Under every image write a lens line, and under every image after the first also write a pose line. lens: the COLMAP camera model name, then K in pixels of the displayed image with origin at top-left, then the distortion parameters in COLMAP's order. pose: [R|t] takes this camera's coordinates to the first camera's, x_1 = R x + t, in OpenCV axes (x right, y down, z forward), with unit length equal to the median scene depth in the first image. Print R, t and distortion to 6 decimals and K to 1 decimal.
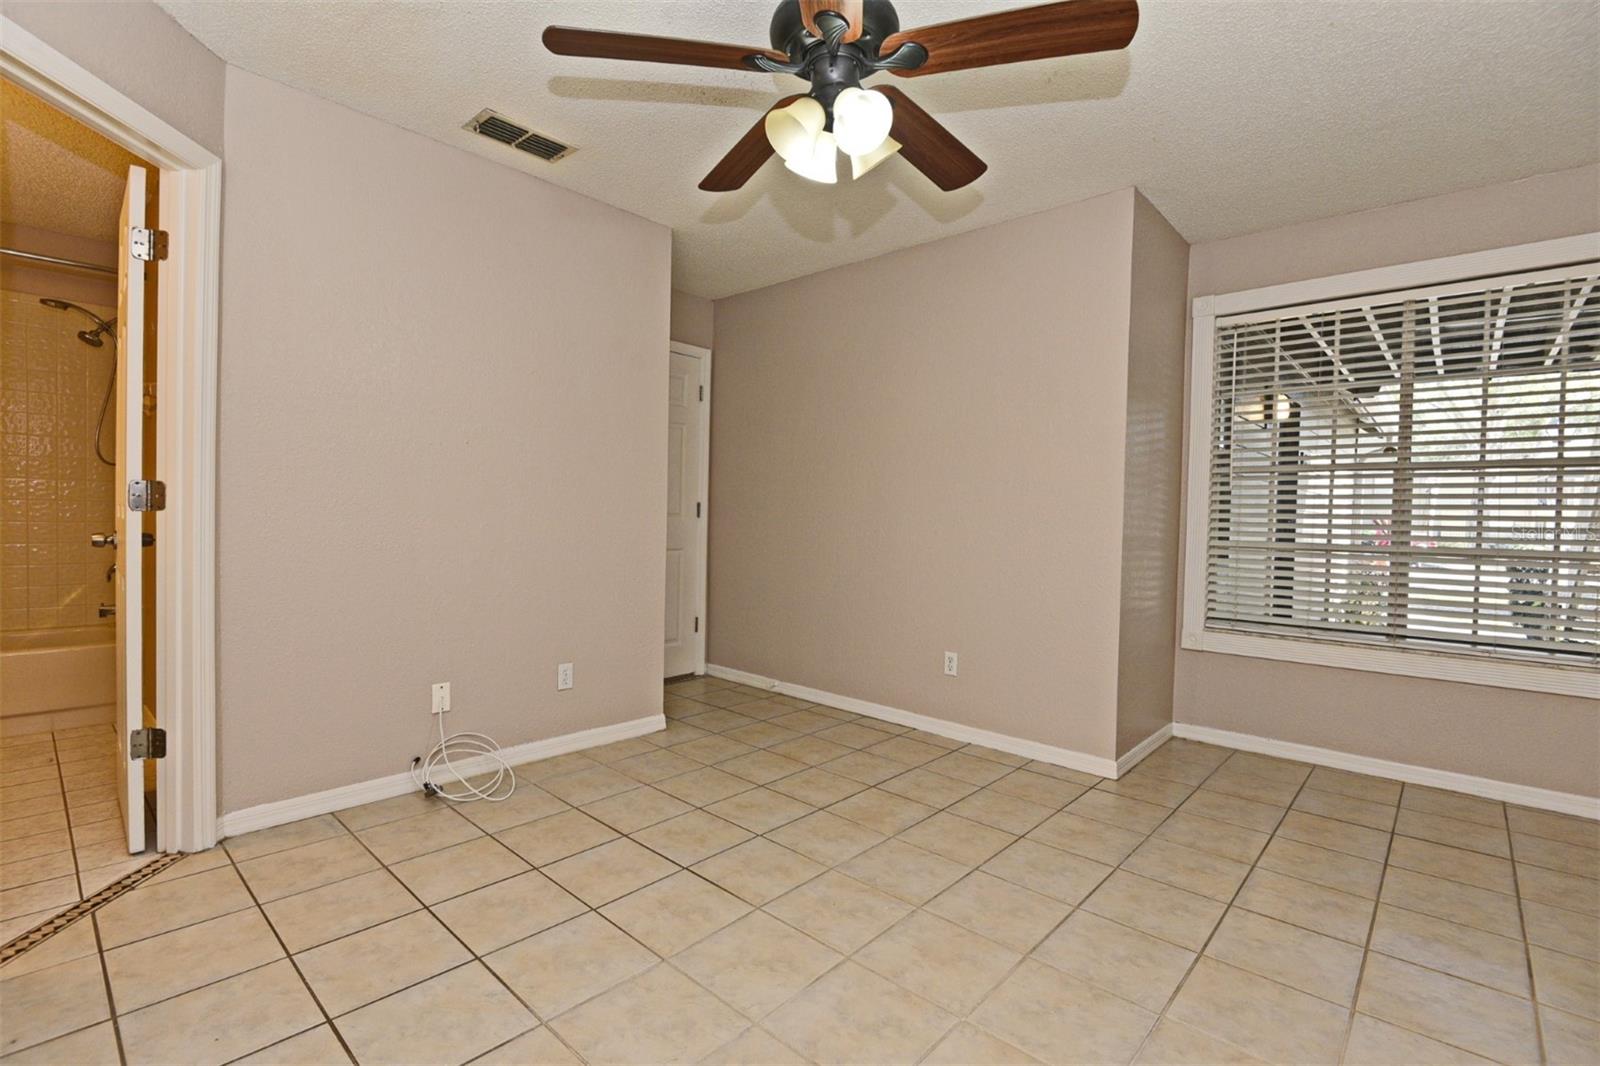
lens RADIAL K [[725.2, 0, 808.4], [0, 725.2, 535.8], [0, 0, 1]] dist [-0.008435, -0.006359]
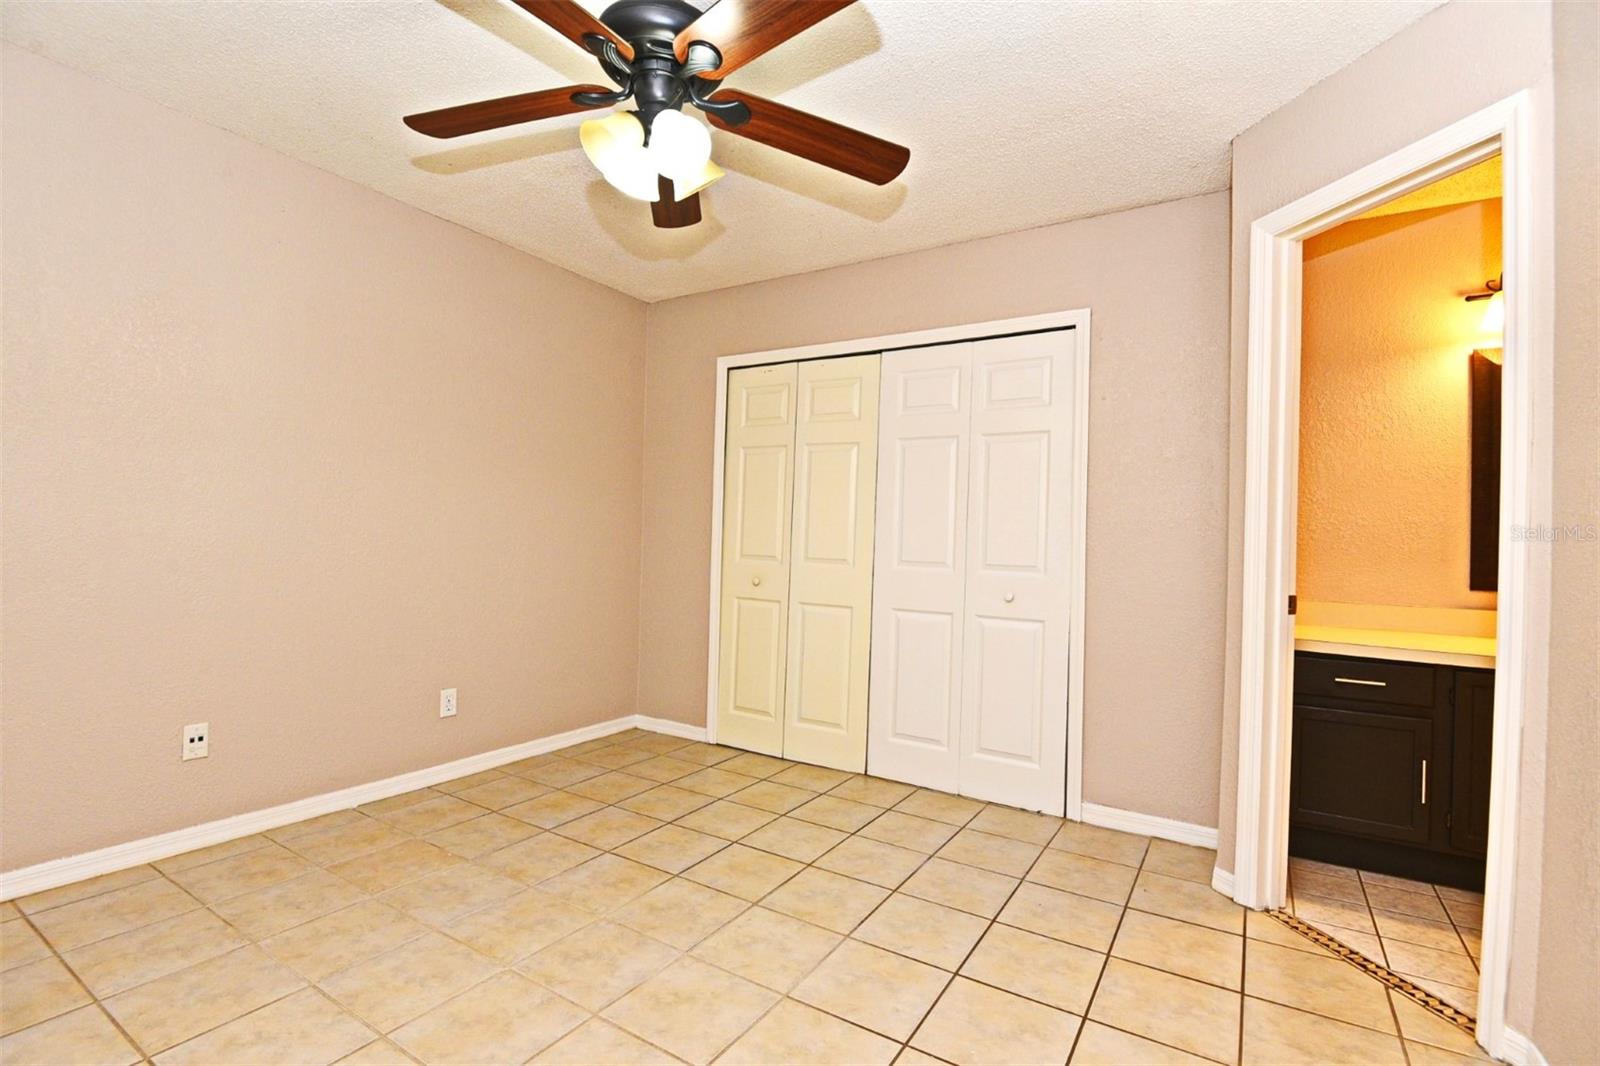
lens RADIAL K [[725.2, 0, 800.1], [0, 725.2, 534.9], [0, 0, 1]] dist [-0.008435, -0.006359]
pose [[-0.984623, -0.048412, -0.167851, -0.012689], [-0.052131, 0.998481, 0.017817, -0.041444], [0.166733, 0.026293, -0.985651, 1.279221]]
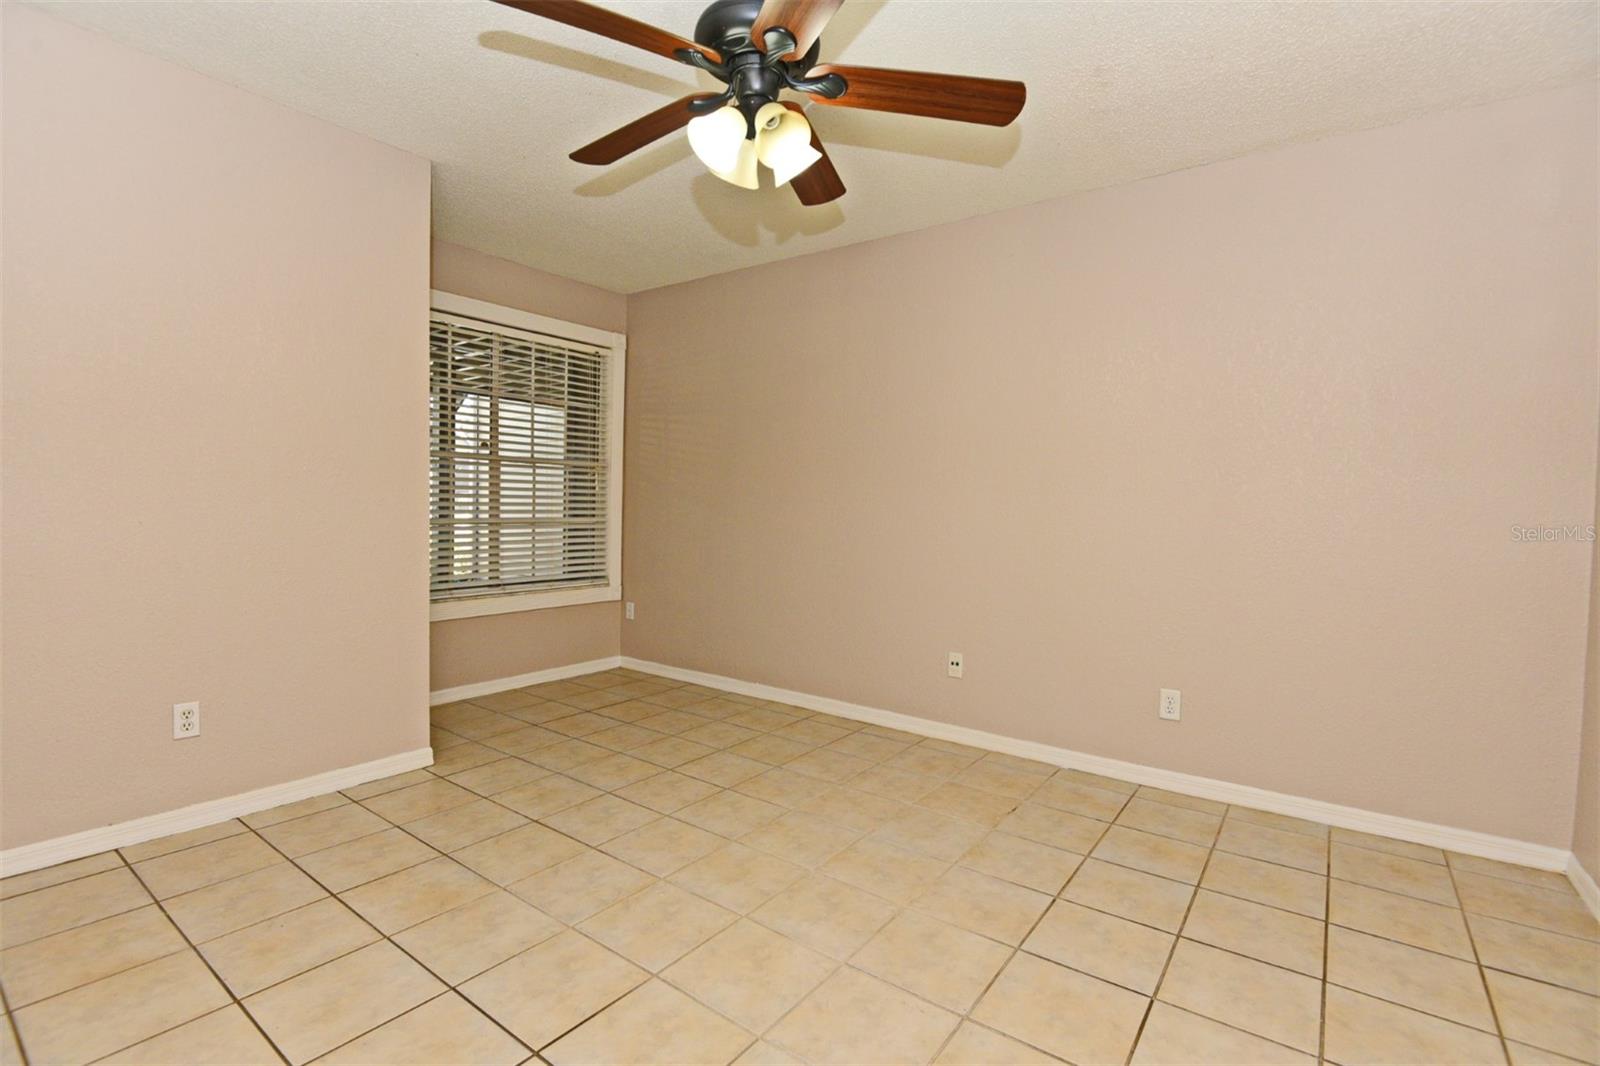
lens RADIAL K [[725.2, 0, 794.3], [0, 725.2, 536.1], [0, 0, 1]] dist [-0.008435, -0.006359]
pose [[-0.091763, -0.061902, 0.993855, -0.658465], [0.008495, 0.997981, 0.062943, -0.037029], [-0.995745, 0.014219, -0.091052, 0.669082]]
